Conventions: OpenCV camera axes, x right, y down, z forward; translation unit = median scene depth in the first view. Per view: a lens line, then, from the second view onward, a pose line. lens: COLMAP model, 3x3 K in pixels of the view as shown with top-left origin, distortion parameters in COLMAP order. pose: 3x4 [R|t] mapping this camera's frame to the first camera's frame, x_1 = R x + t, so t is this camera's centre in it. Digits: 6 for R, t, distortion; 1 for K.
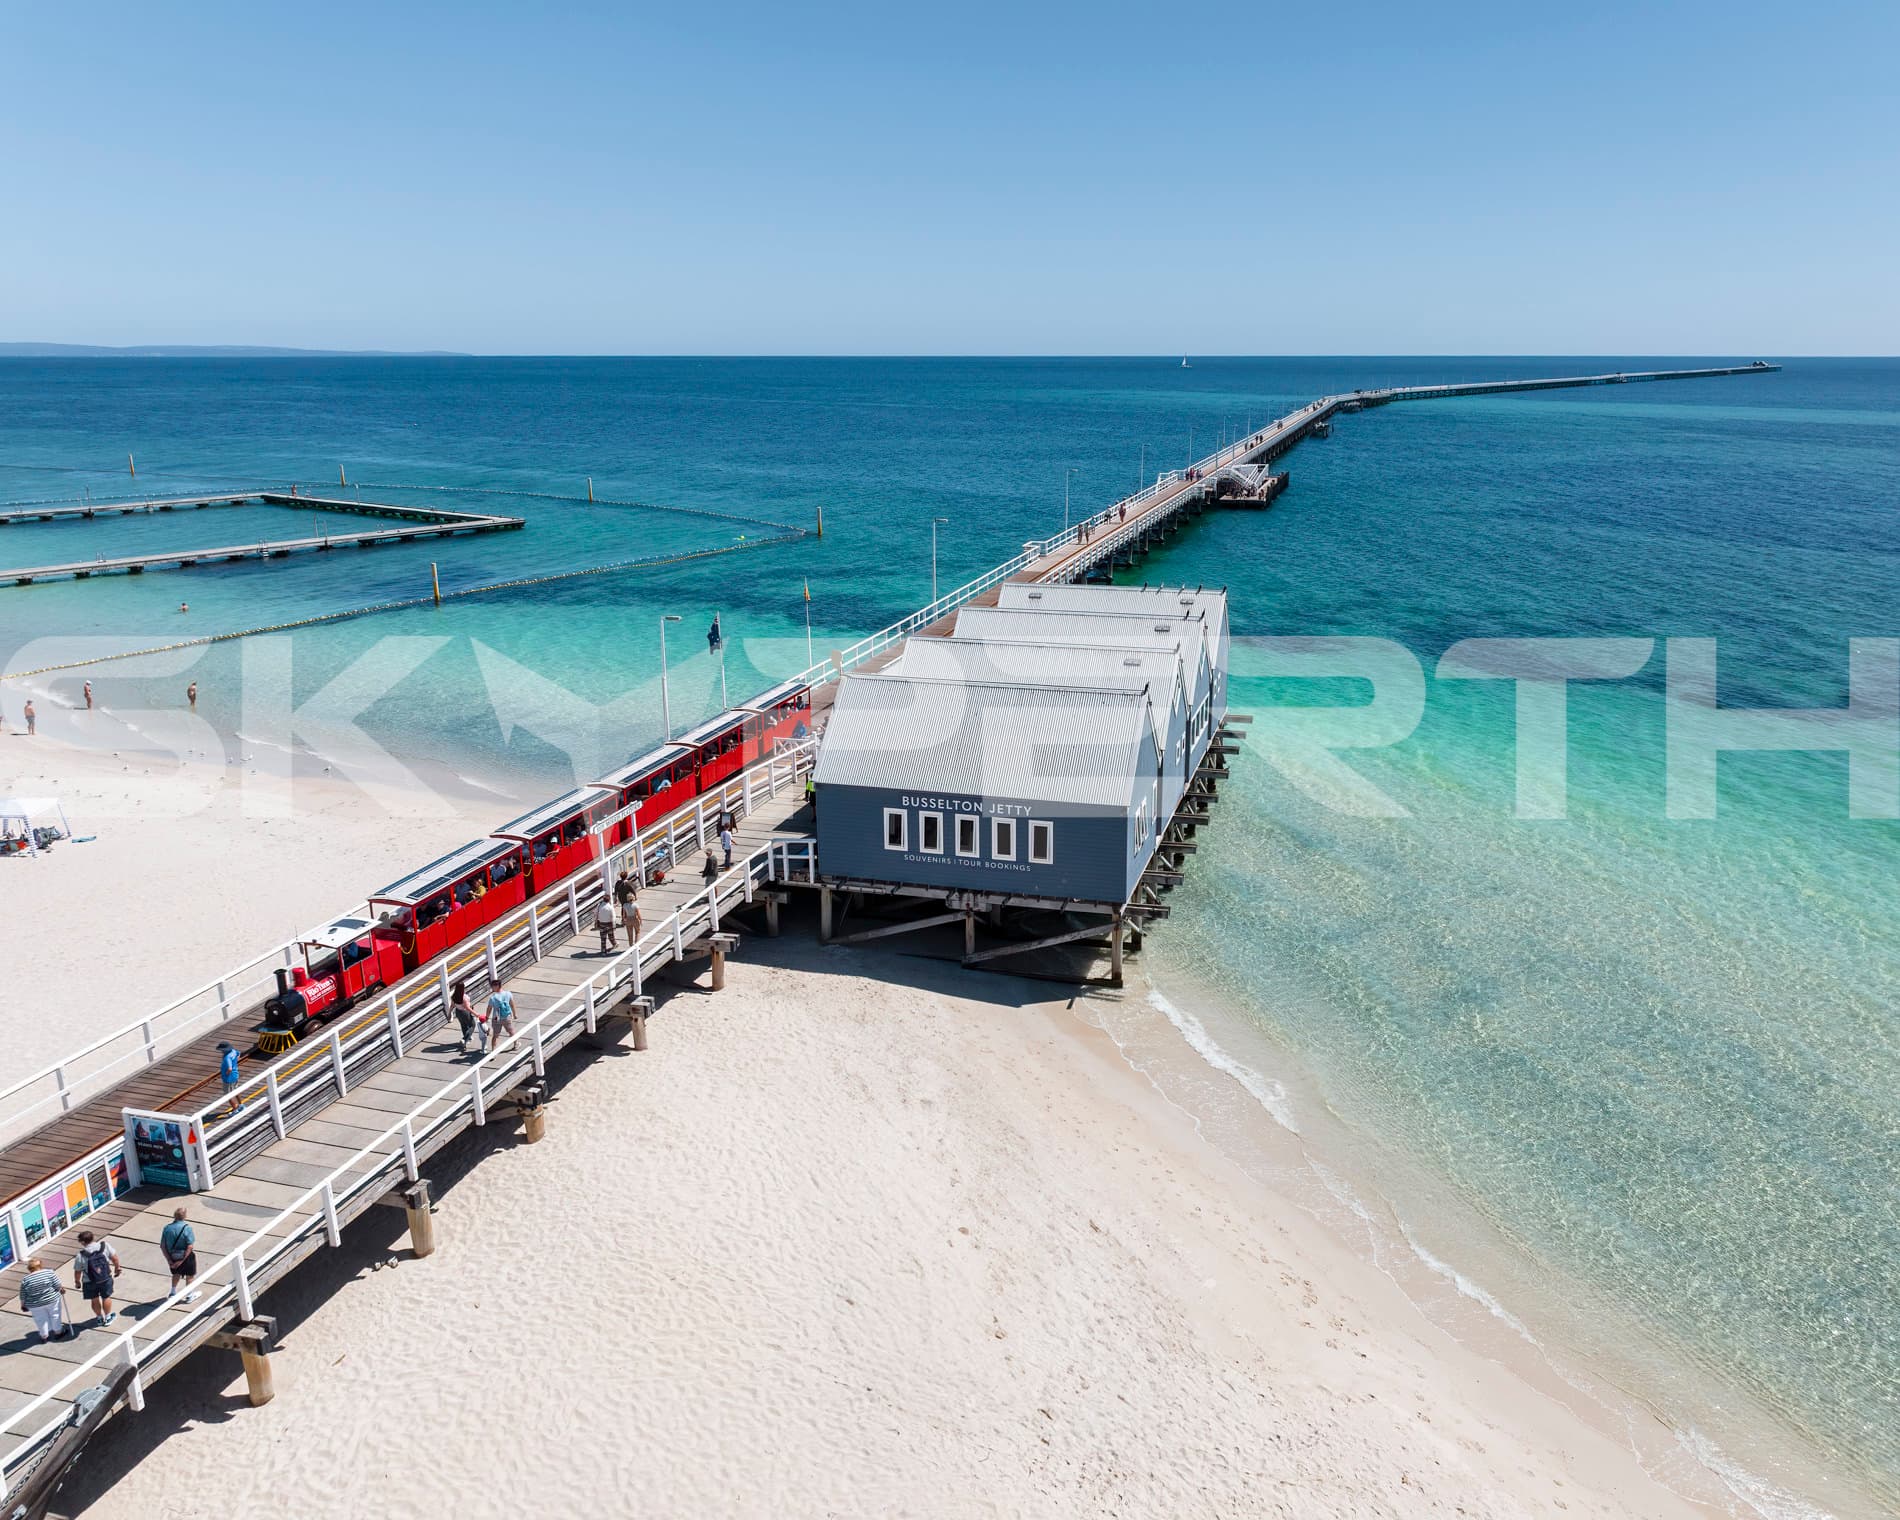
lens RADIAL K [[1417.8, 0, 1008.1], [0, 1417.8, 759.4], [0, 0, 1]] dist [-0.001863, -0.002758]
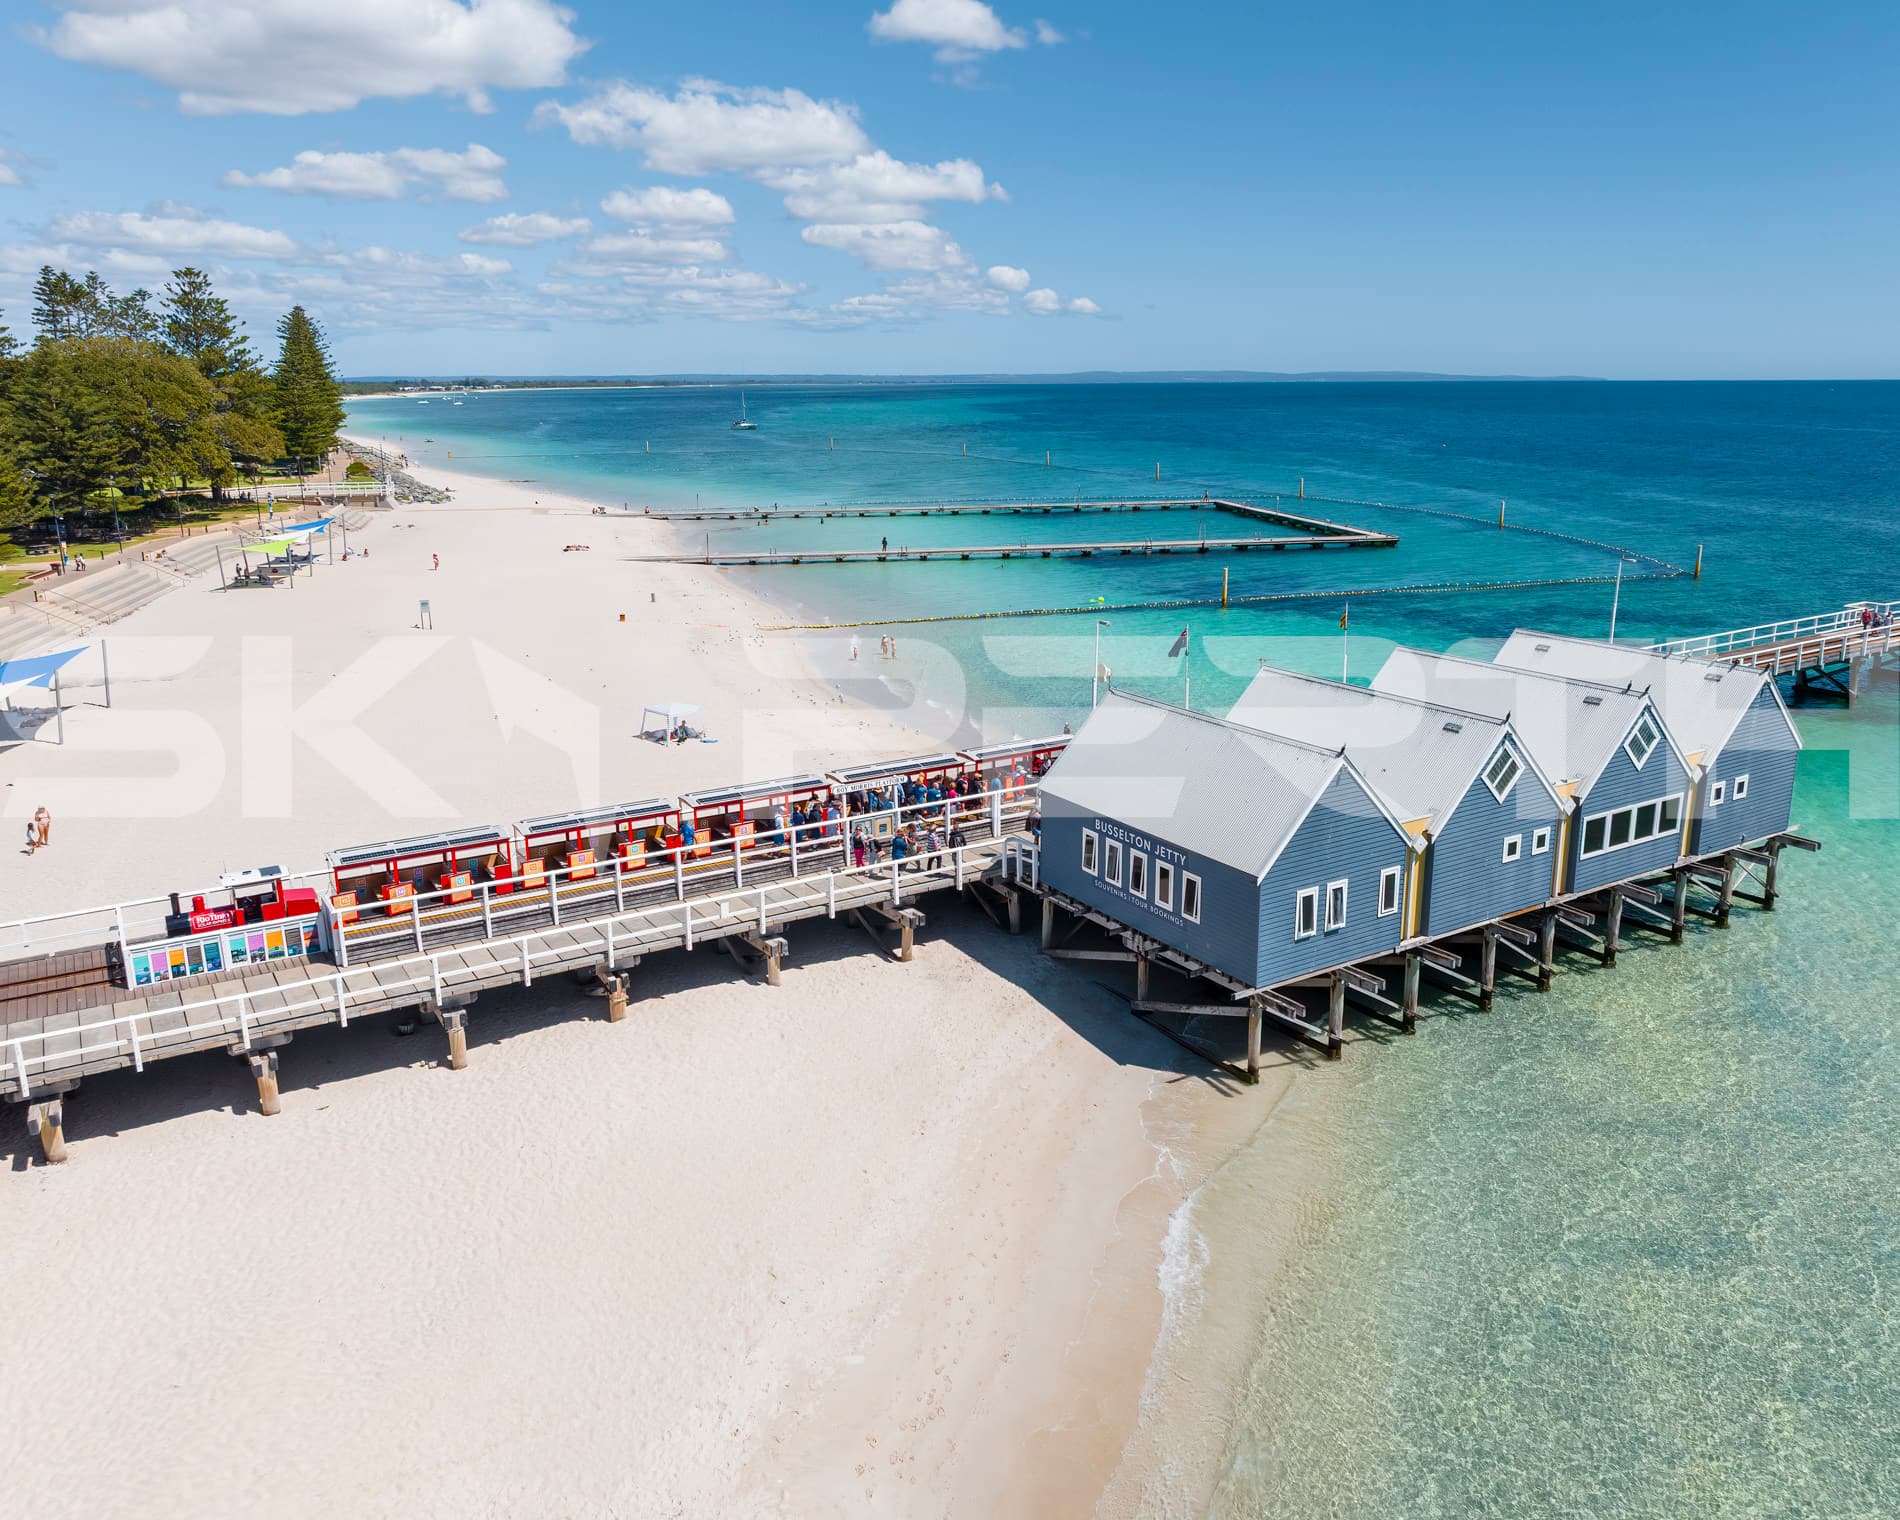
lens RADIAL K [[1417.8, 0, 1008.1], [0, 1417.8, 759.4], [0, 0, 1]] dist [-0.001863, -0.002758]
pose [[0.738996, 0.167300, -0.652607, 0.488169], [-0.177793, 0.982766, 0.050610, -0.050696], [0.649827, 0.078628, 0.756005, 0.219893]]
